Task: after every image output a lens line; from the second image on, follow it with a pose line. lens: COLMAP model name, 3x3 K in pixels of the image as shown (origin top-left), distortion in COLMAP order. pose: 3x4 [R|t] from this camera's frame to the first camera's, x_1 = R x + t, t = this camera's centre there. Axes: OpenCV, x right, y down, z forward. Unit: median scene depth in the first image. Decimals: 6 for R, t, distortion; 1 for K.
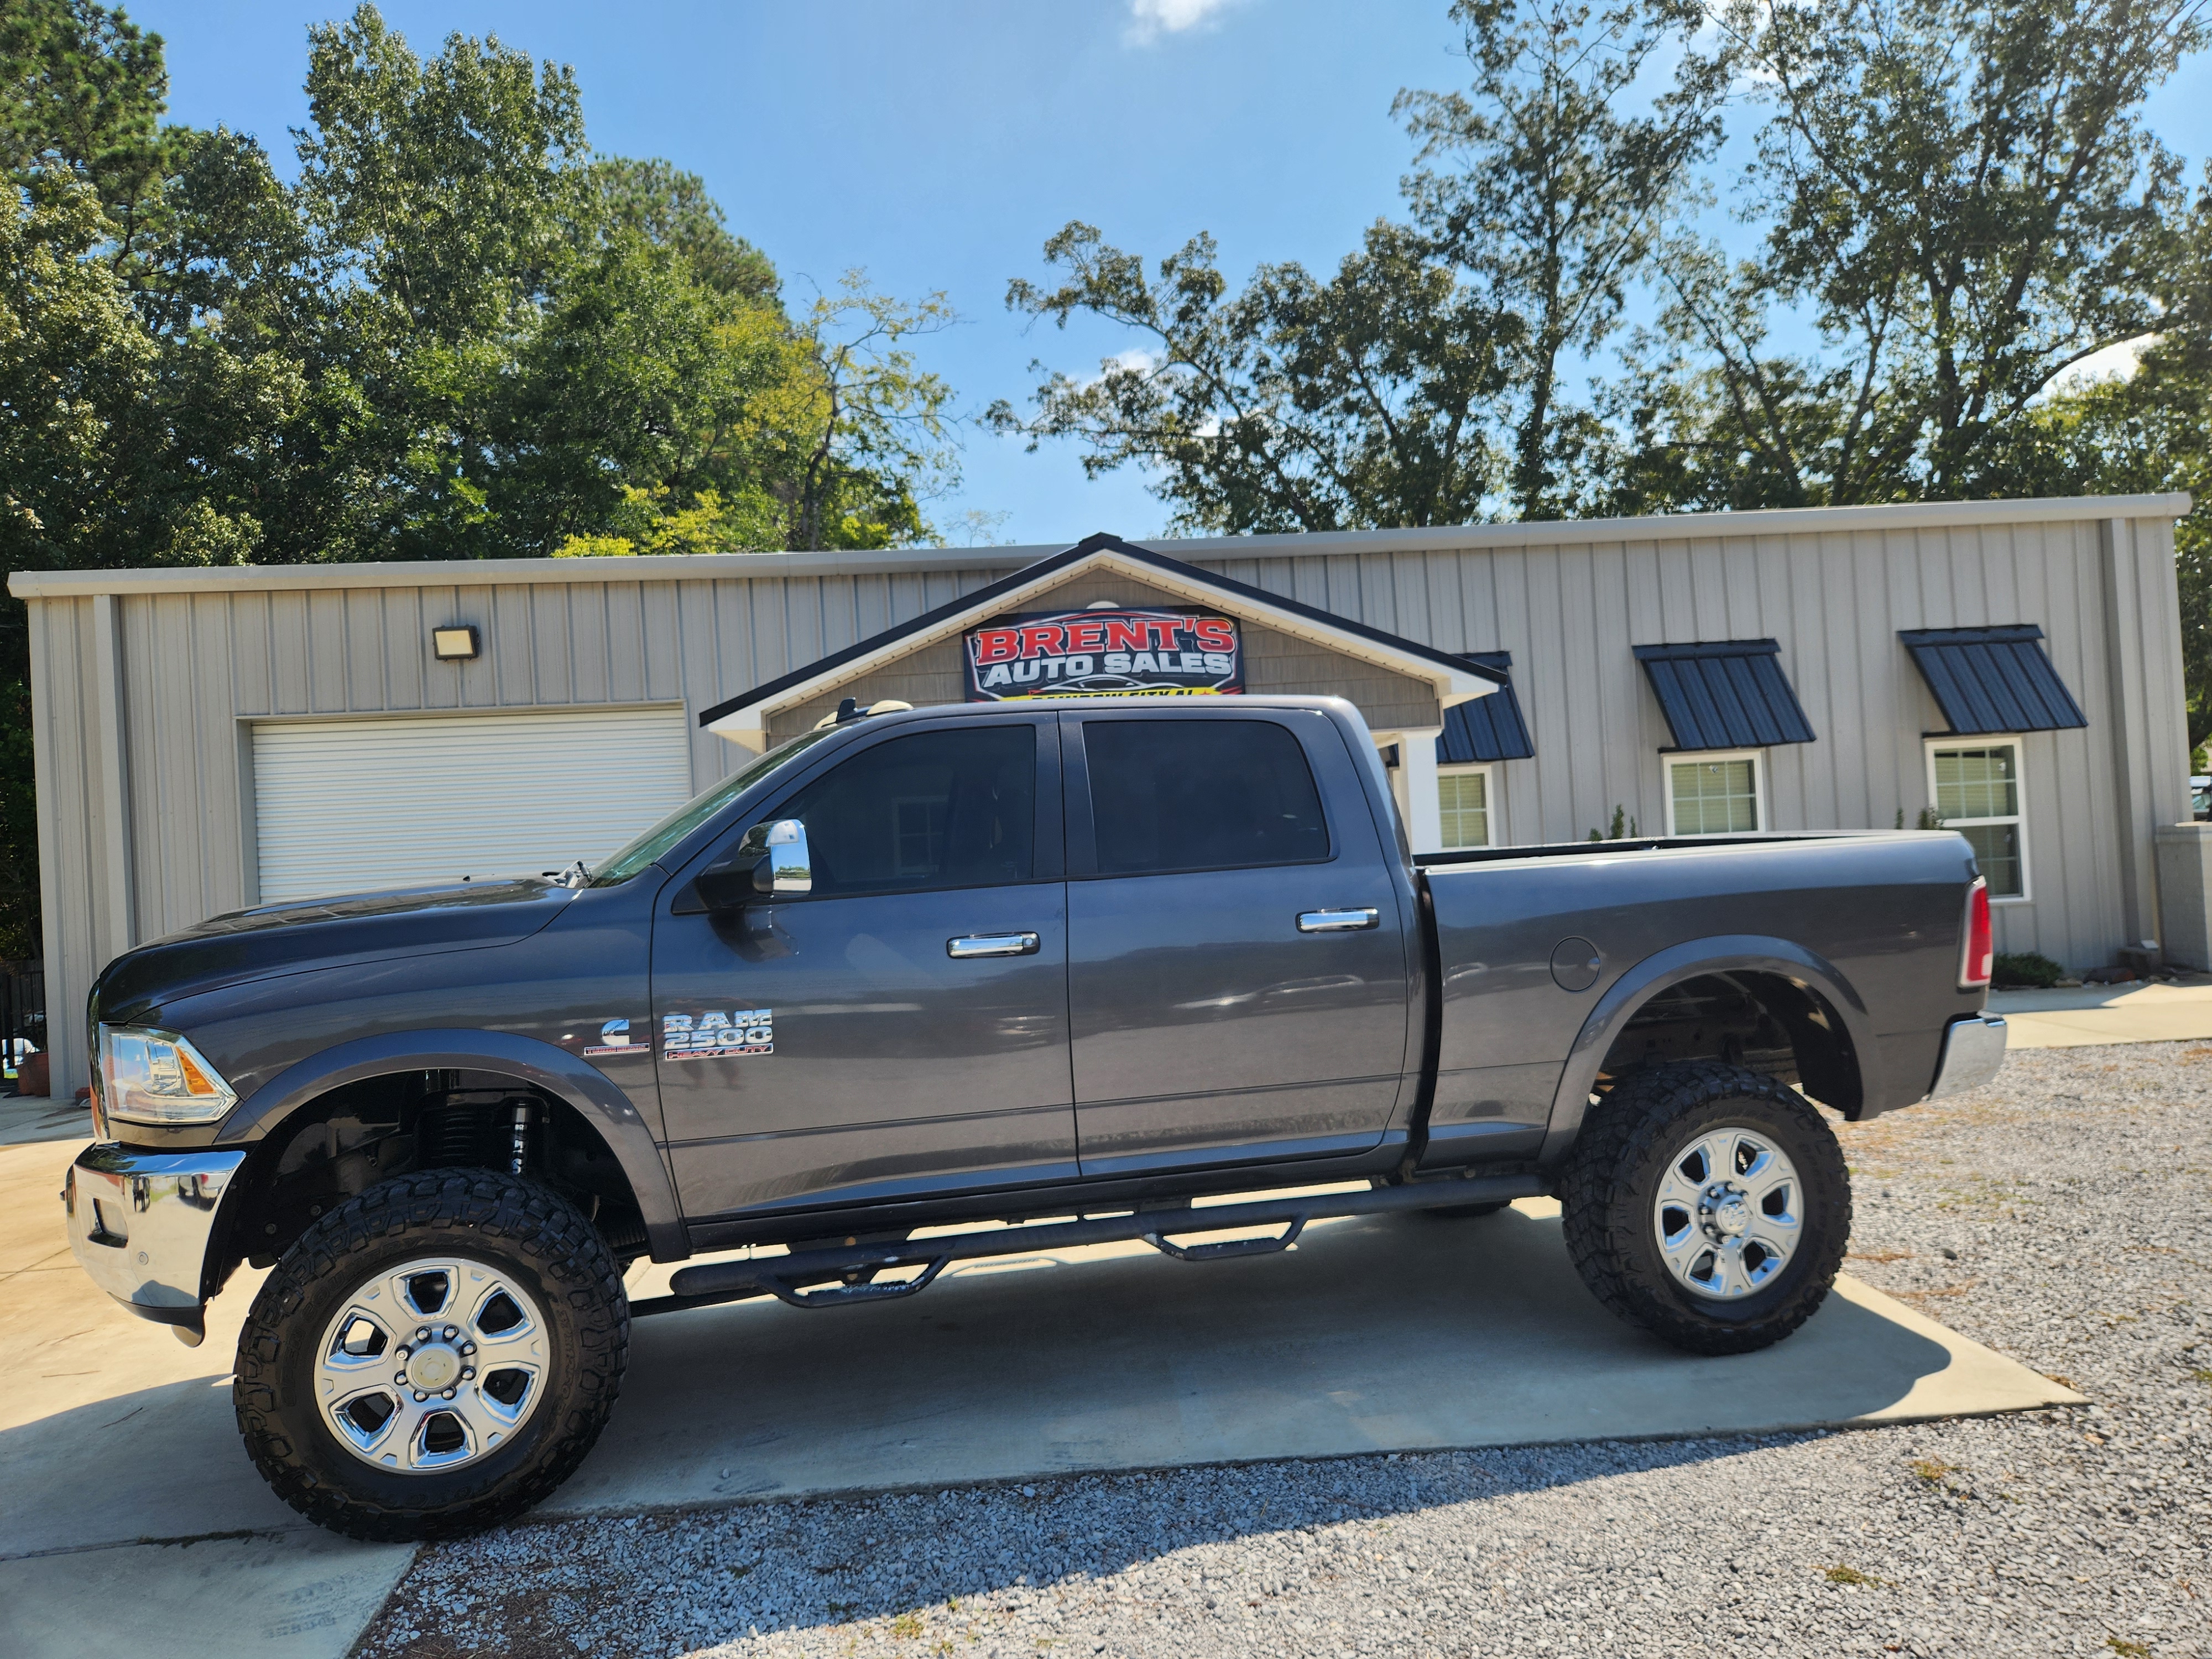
lens RADIAL K [[1467.6, 0, 1106.0], [0, 1467.6, 829.5], [0, 0, 1]] dist [0.041197, -0.035534]
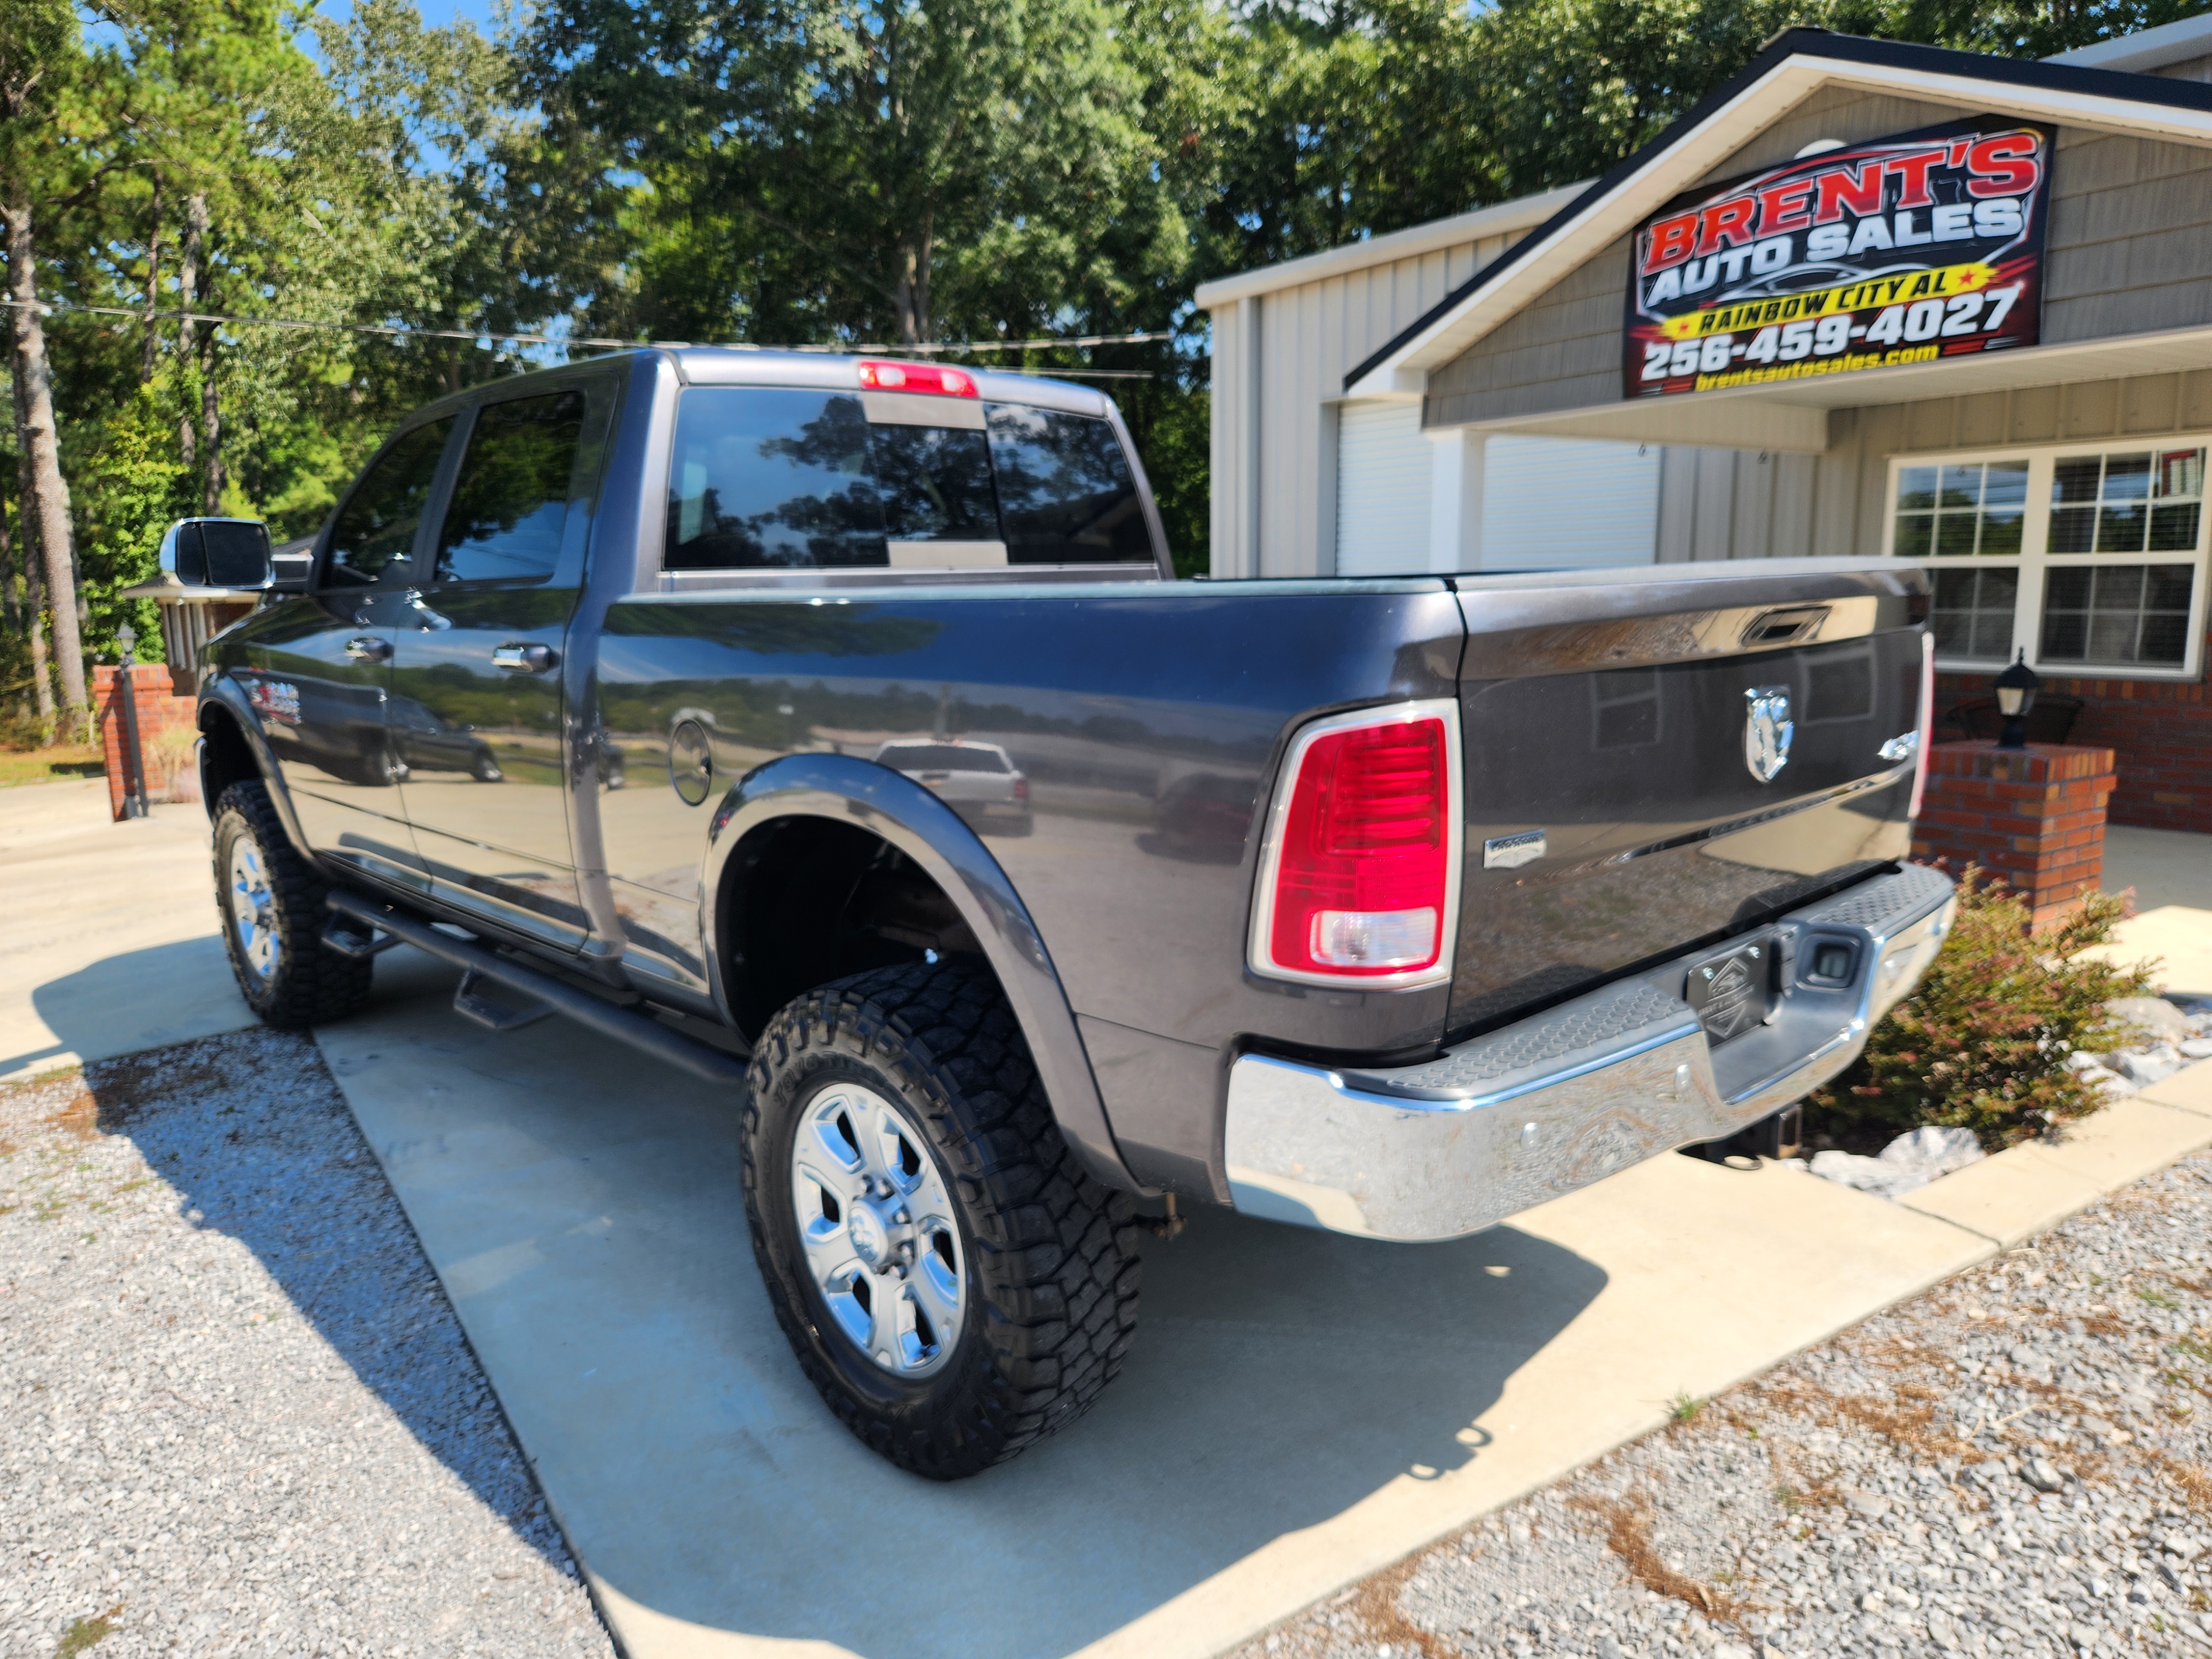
lens RADIAL K [[1503.7, 0, 1113.7], [0, 1503.7, 815.4], [0, 0, 1]] dist [0.034603, -0.039461]
pose [[0.491957, 0.177240, -0.852388, 0.455091], [0.005484, 0.978408, 0.206609, -0.008770], [0.870602, -0.106317, 0.480362, 0.396768]]
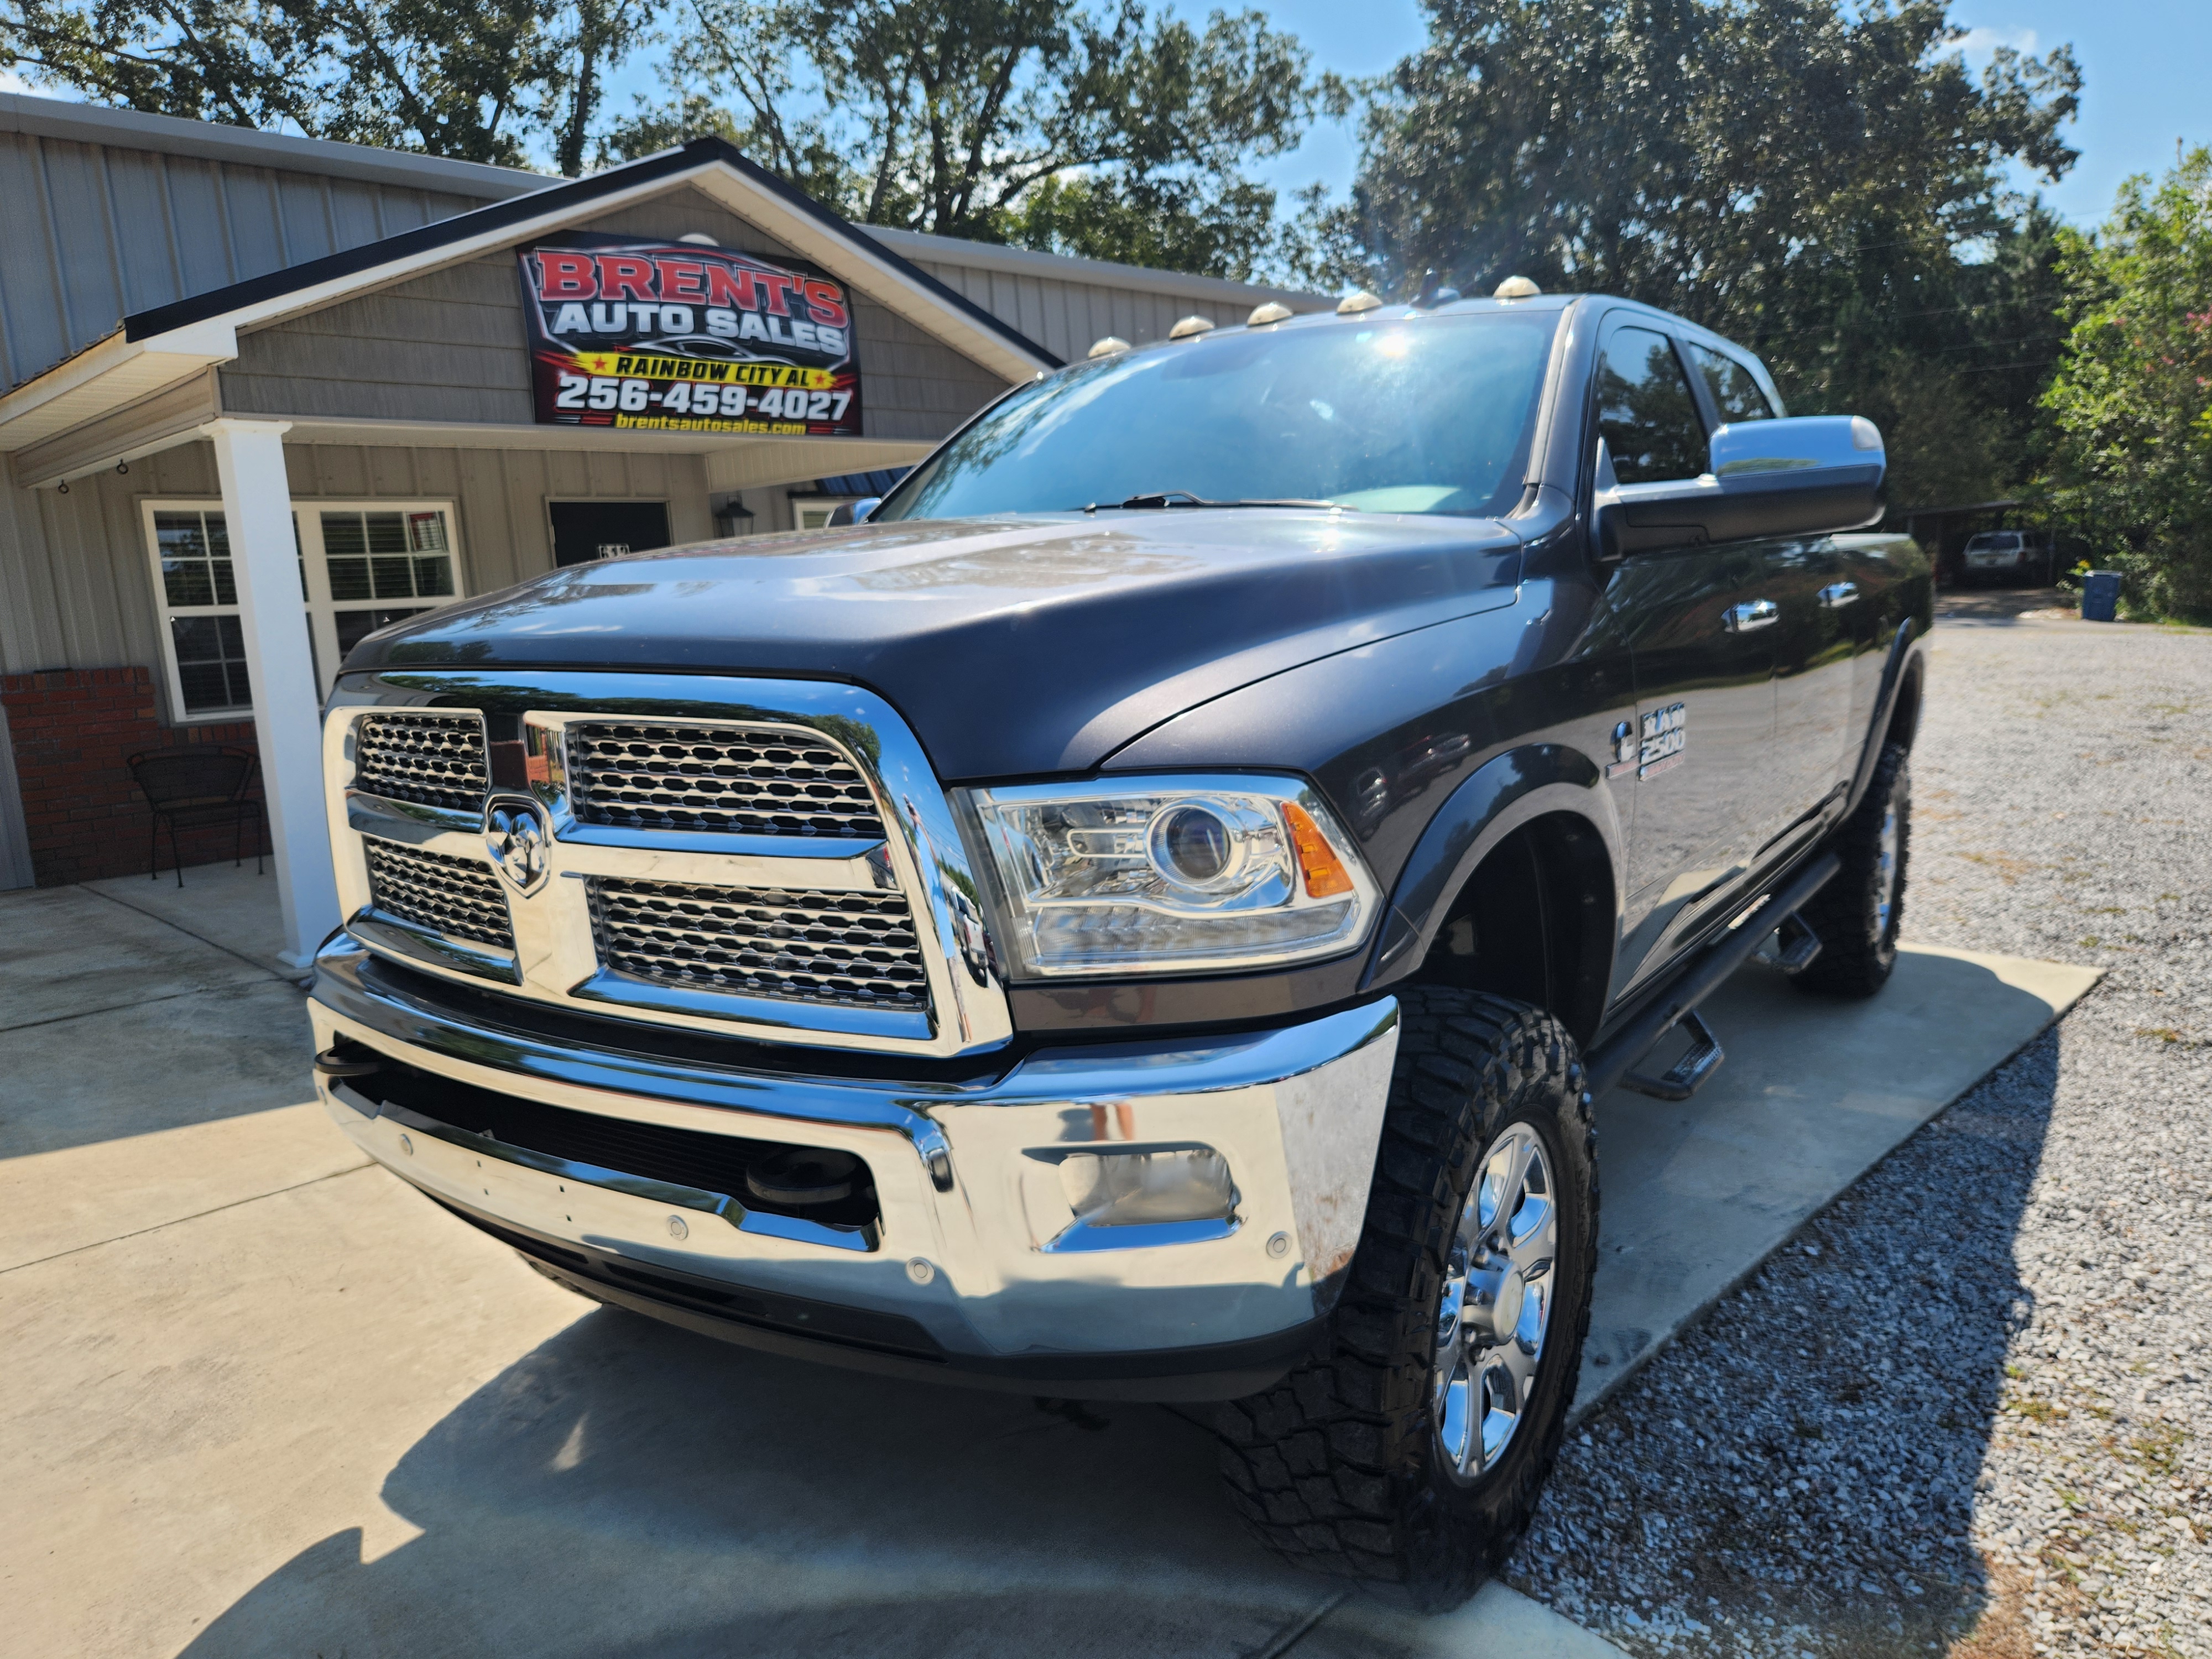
lens RADIAL K [[1503.7, 0, 1113.7], [0, 1503.7, 815.4], [0, 0, 1]] dist [0.034603, -0.039461]
pose [[0.756716, -0.083970, 0.648329, -0.367402], [-0.005411, 0.990878, 0.134652, 0.032788], [-0.653721, -0.105401, 0.749359, 0.256686]]
